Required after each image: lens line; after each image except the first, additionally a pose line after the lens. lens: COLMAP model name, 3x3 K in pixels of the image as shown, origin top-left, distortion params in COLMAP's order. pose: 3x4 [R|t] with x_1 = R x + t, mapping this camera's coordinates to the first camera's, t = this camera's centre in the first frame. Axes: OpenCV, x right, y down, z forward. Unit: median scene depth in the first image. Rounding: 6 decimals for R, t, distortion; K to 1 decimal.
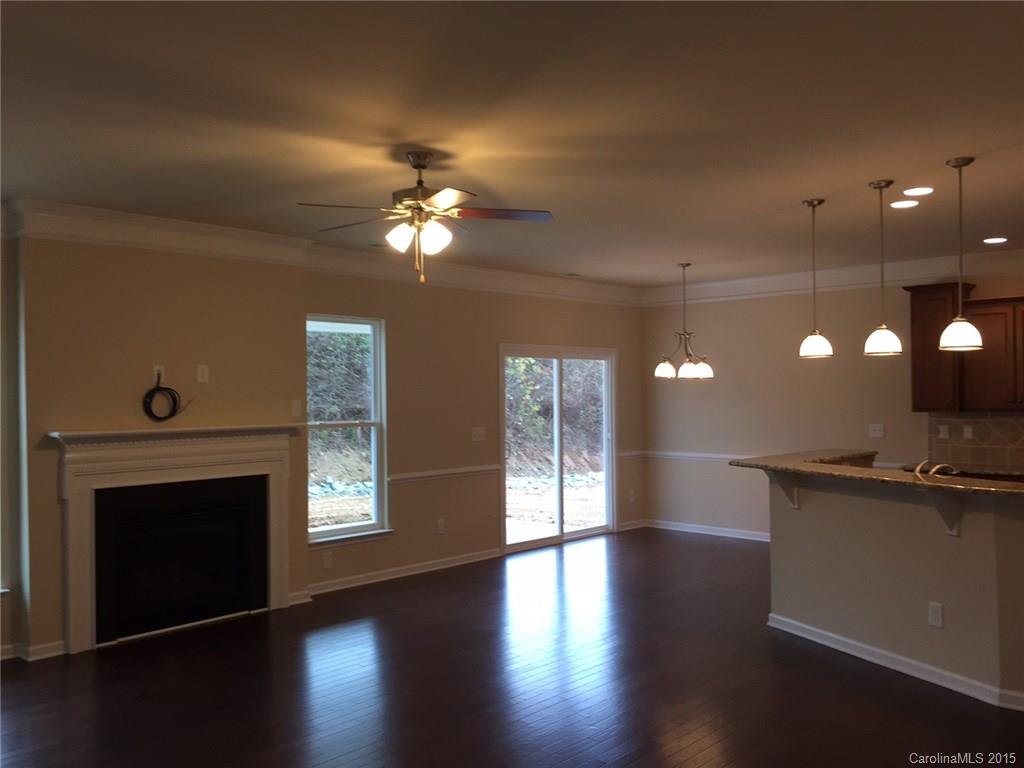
lens RADIAL K [[872.5, 0, 512.0], [0, 872.5, 384.0], [0, 0, 1]] dist [0.038890, -0.010134]
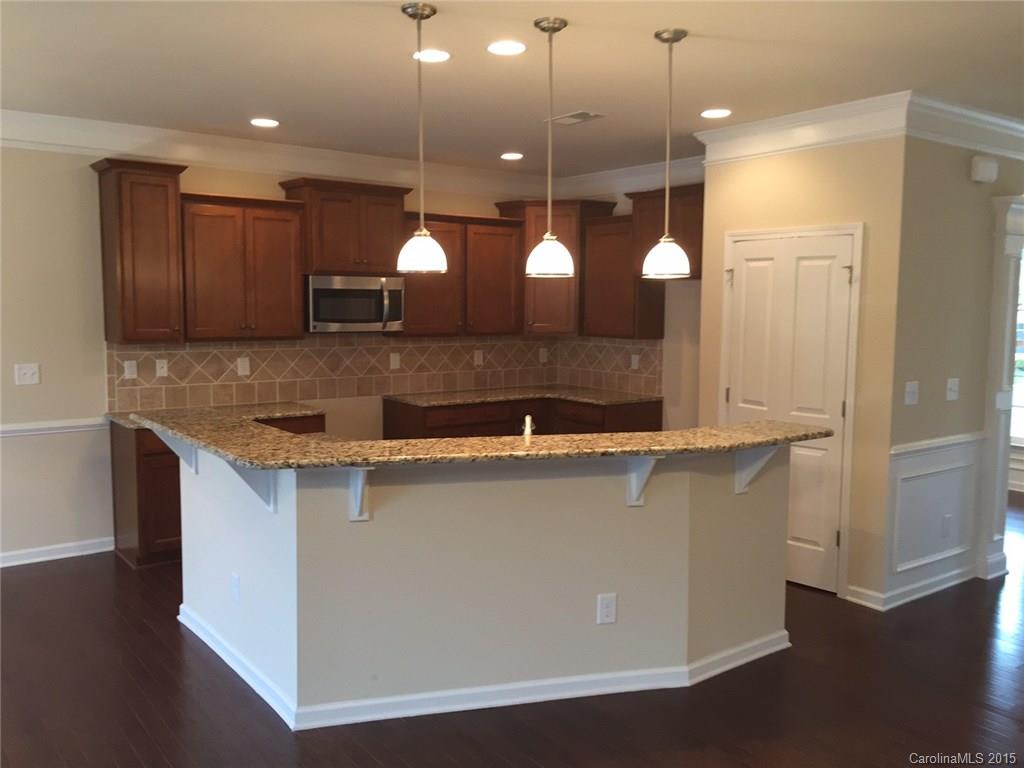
lens RADIAL K [[850.4, 0, 512.0], [0, 850.4, 384.0], [0, 0, 1]] dist [0.093616, -0.002632]
pose [[0.185628, -0.090448, 0.978448, -0.225955], [-0.016053, 0.995343, 0.095055, -0.011102], [-0.982489, -0.033352, 0.183311, 0.772708]]
